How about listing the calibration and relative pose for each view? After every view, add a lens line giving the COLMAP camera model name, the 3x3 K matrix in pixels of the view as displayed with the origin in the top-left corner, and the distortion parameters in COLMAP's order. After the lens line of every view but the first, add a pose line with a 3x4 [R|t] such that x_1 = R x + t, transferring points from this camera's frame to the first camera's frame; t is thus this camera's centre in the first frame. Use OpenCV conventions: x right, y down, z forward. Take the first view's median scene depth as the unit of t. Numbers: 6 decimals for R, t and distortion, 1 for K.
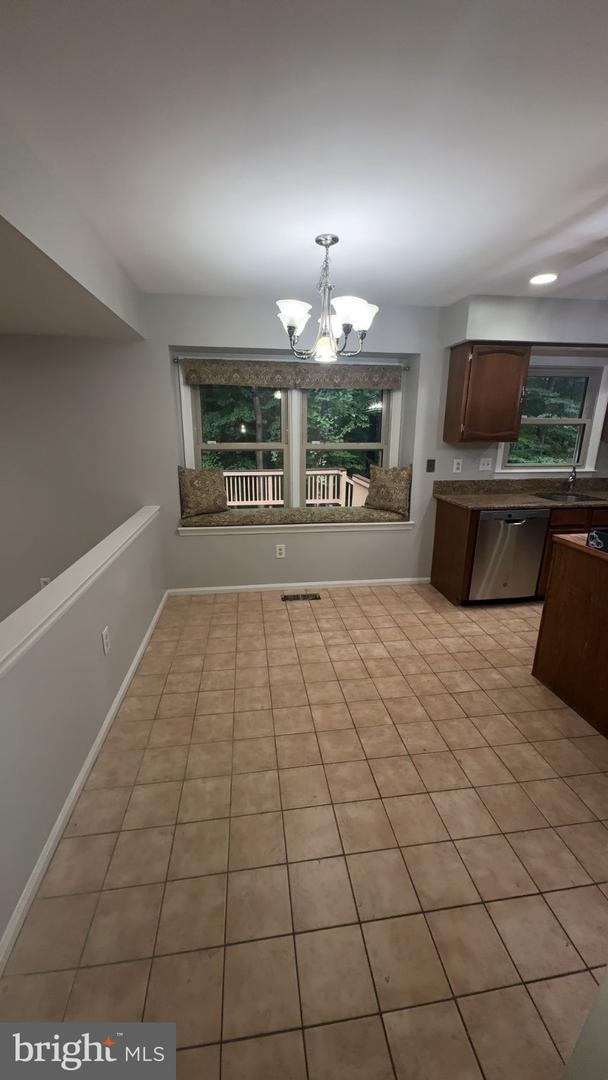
lens RADIAL K [[410.8, 0, 304.8], [0, 410.8, 539.5], [0, 0, 1]] dist [-0.000094, 0.000518]
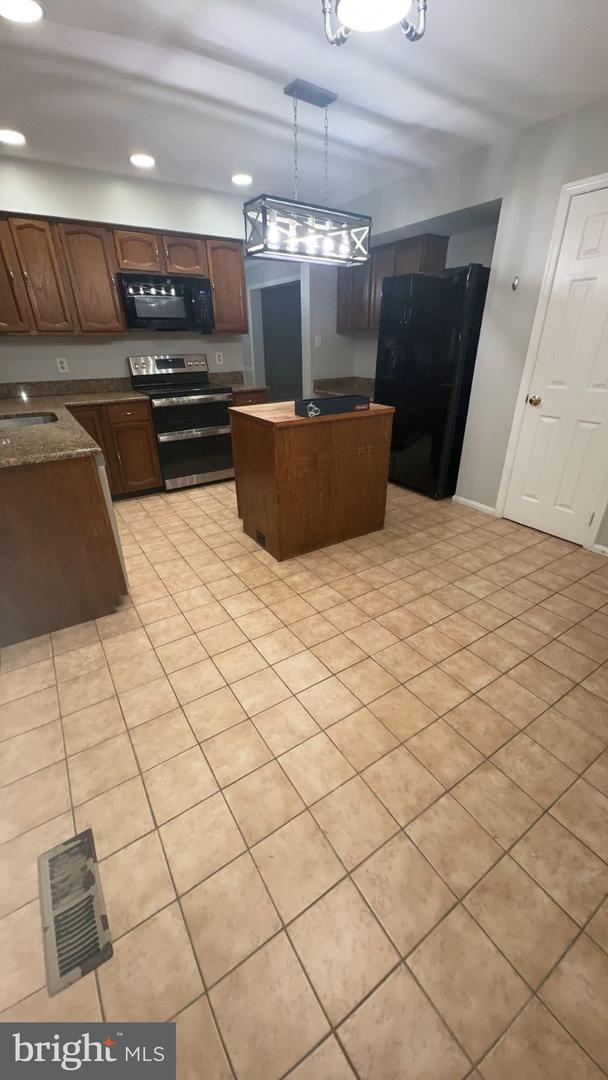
lens RADIAL K [[410.8, 0, 305.2], [0, 410.8, 543.4], [0, 0, 1]] dist [-0.000094, 0.000518]
pose [[-0.430550, -0.402257, 0.807970, -0.309134], [0.249520, 0.807254, 0.534865, -0.259159], [-0.867391, 0.431891, -0.247192, 1.183844]]
